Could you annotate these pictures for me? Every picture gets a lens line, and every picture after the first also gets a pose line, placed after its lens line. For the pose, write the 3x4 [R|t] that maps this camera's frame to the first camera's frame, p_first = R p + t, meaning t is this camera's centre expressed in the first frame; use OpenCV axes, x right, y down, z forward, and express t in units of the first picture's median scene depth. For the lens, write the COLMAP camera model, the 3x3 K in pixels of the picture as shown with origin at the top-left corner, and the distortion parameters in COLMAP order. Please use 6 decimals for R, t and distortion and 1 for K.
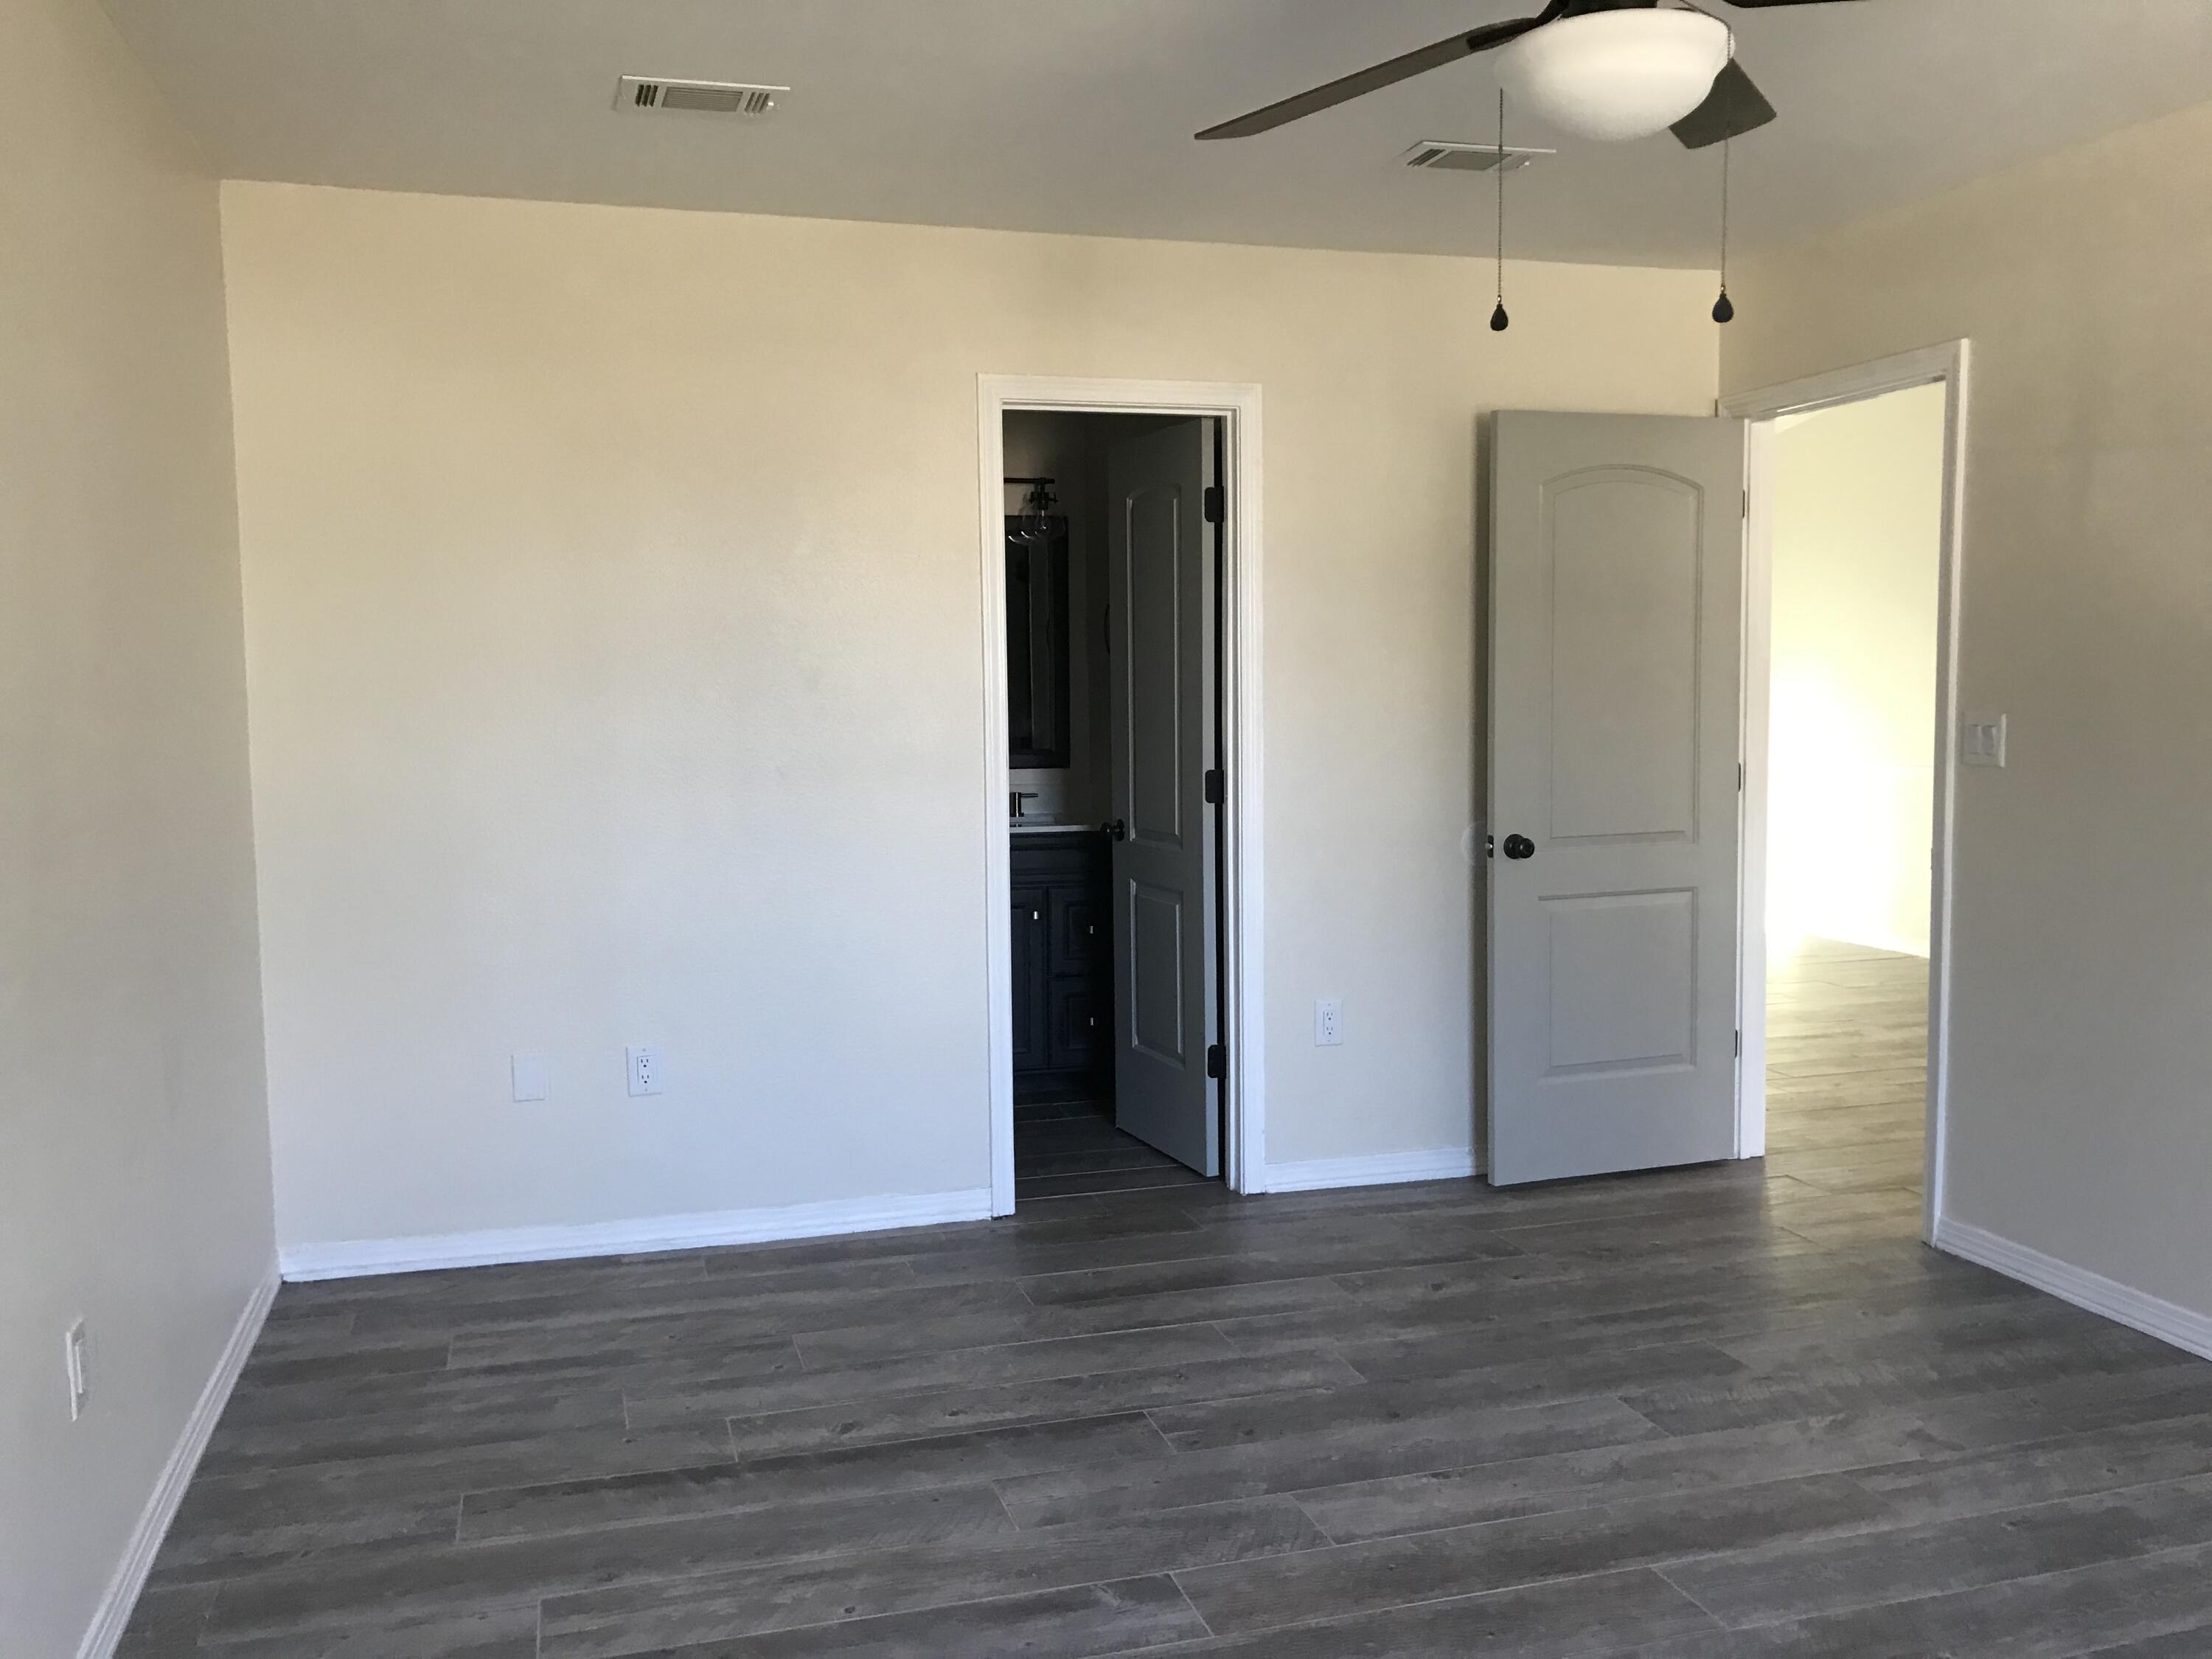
lens RADIAL K [[1829.1, 0, 1108.3], [0, 1829.1, 838.8], [0, 0, 1]] dist [0.053052, -0.049752]
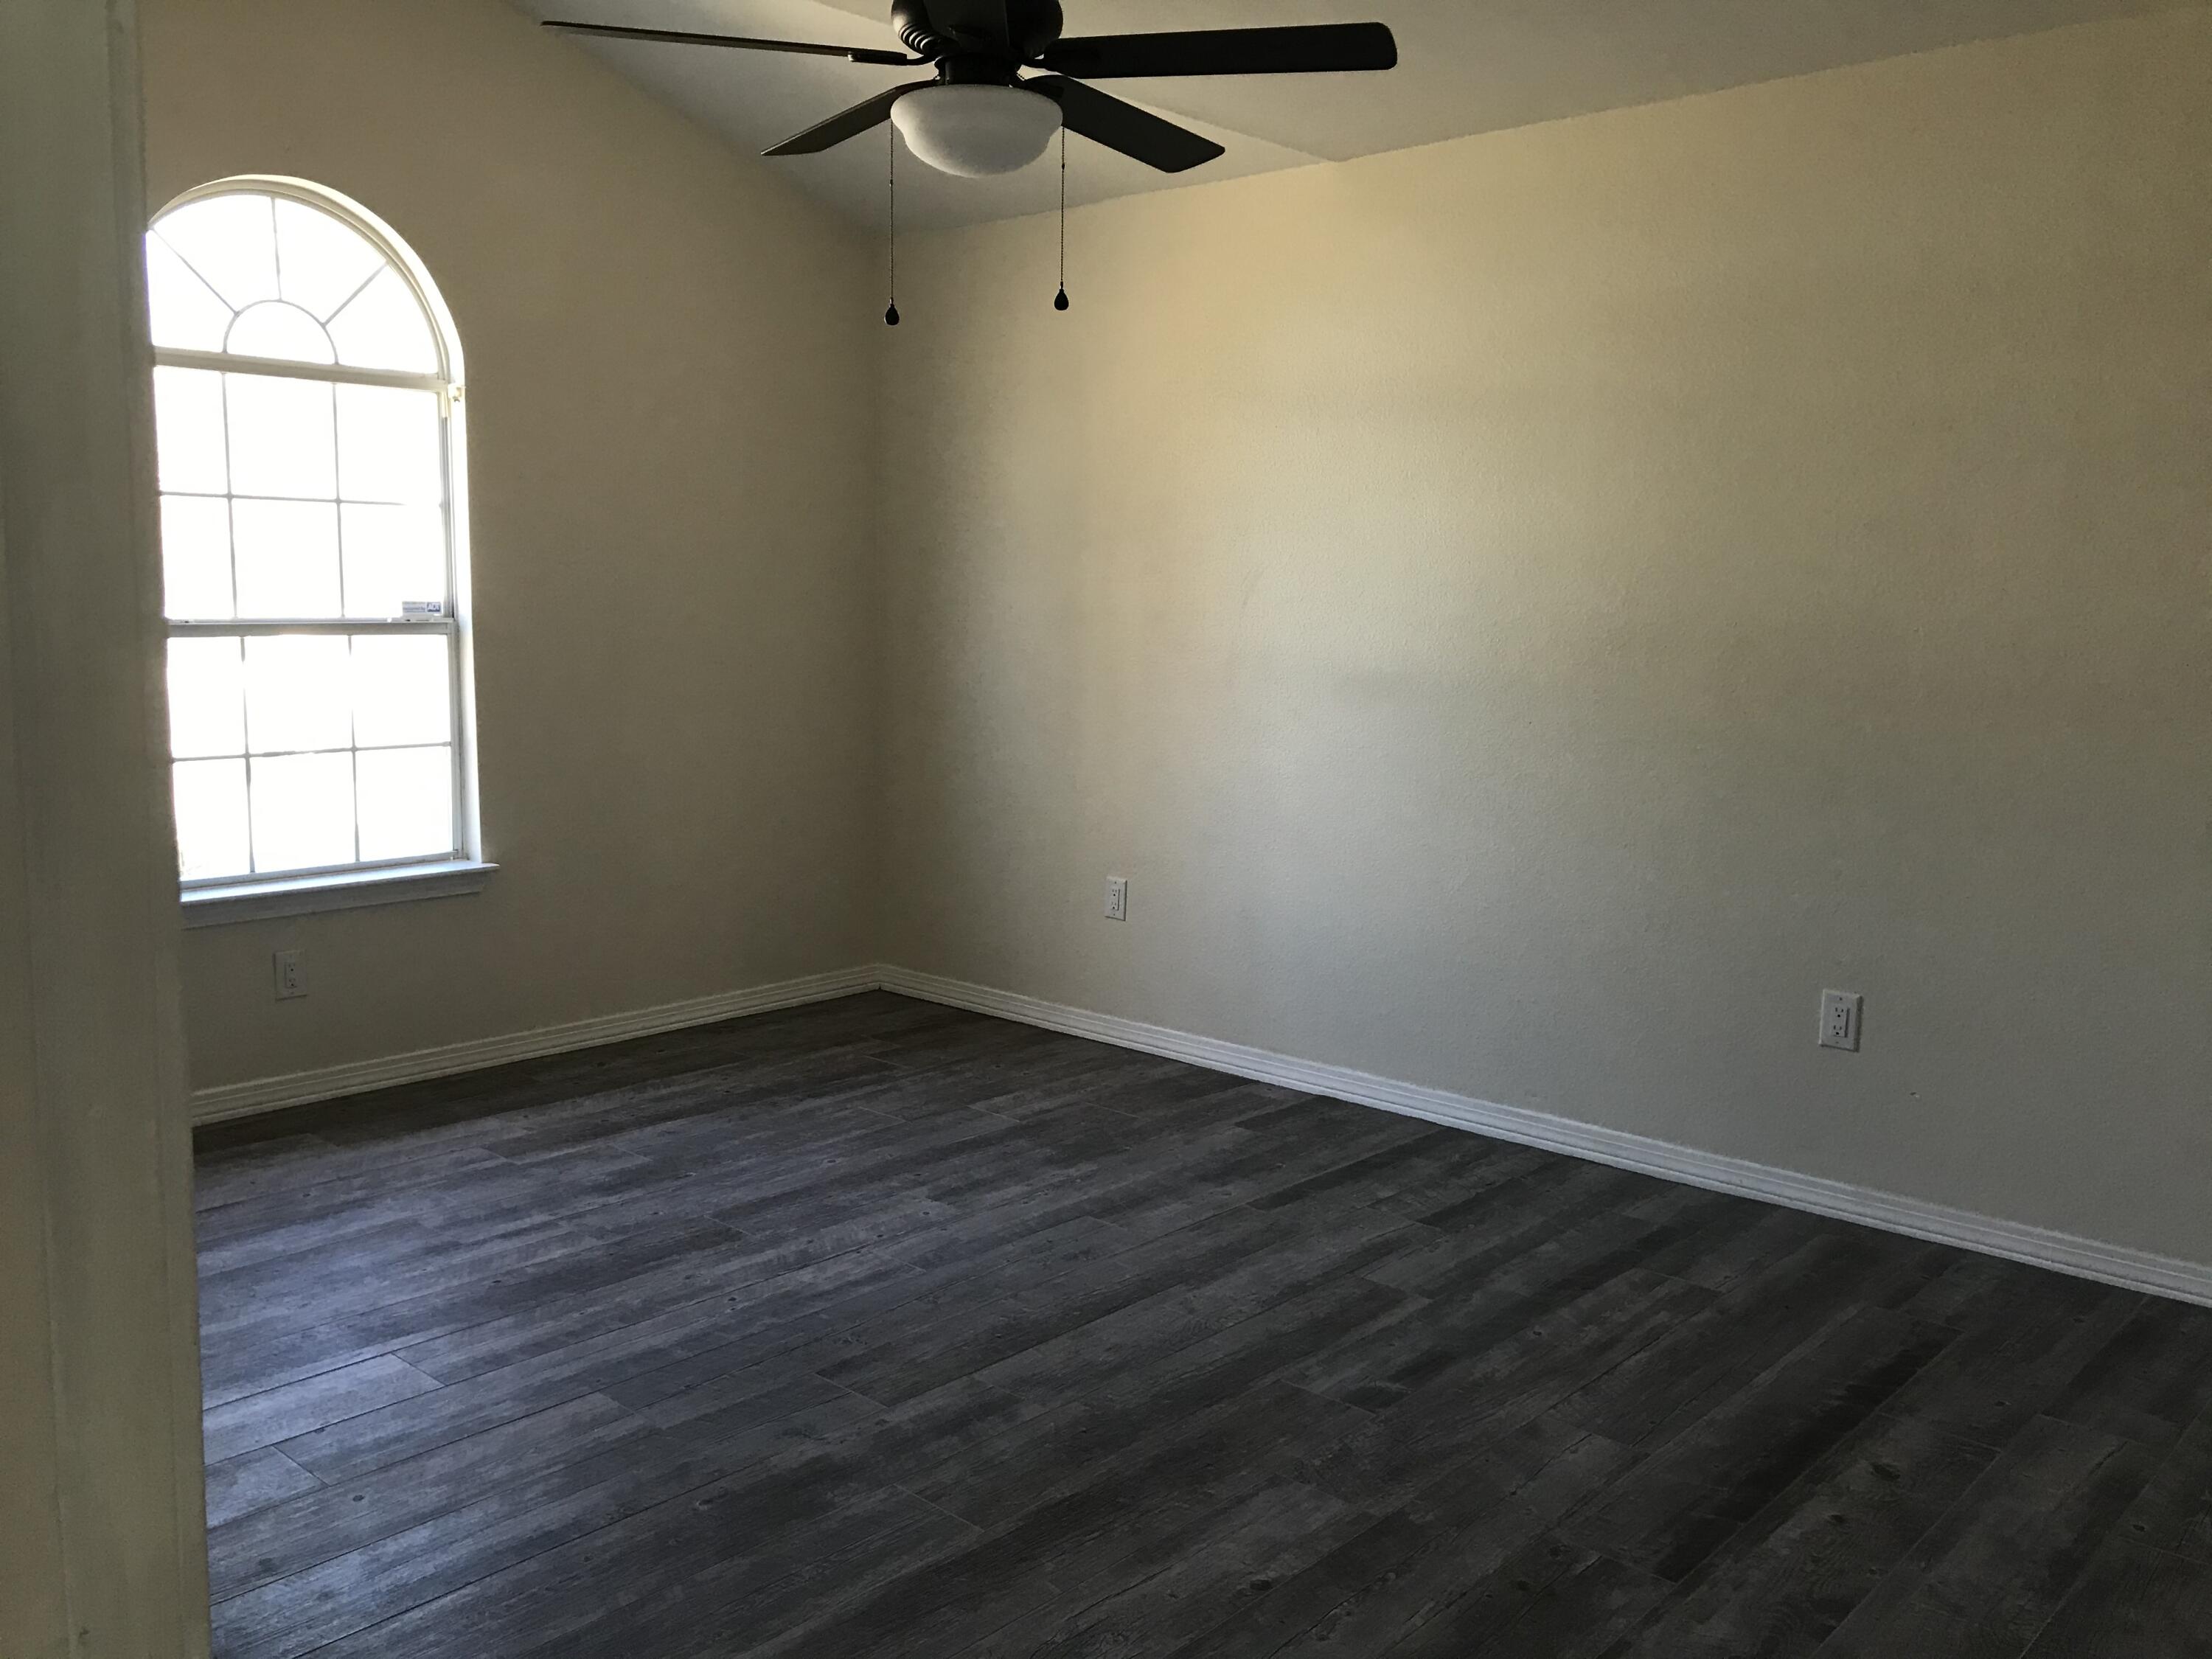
lens RADIAL K [[1829.1, 0, 1106.8], [0, 1829.1, 829.3], [0, 0, 1]] dist [0.053052, -0.049752]
pose [[-0.857514, 0.062902, -0.510601, 0.671920], [-0.051001, 0.977214, 0.206038, -0.148394], [0.511926, 0.202722, -0.834767, 1.680115]]
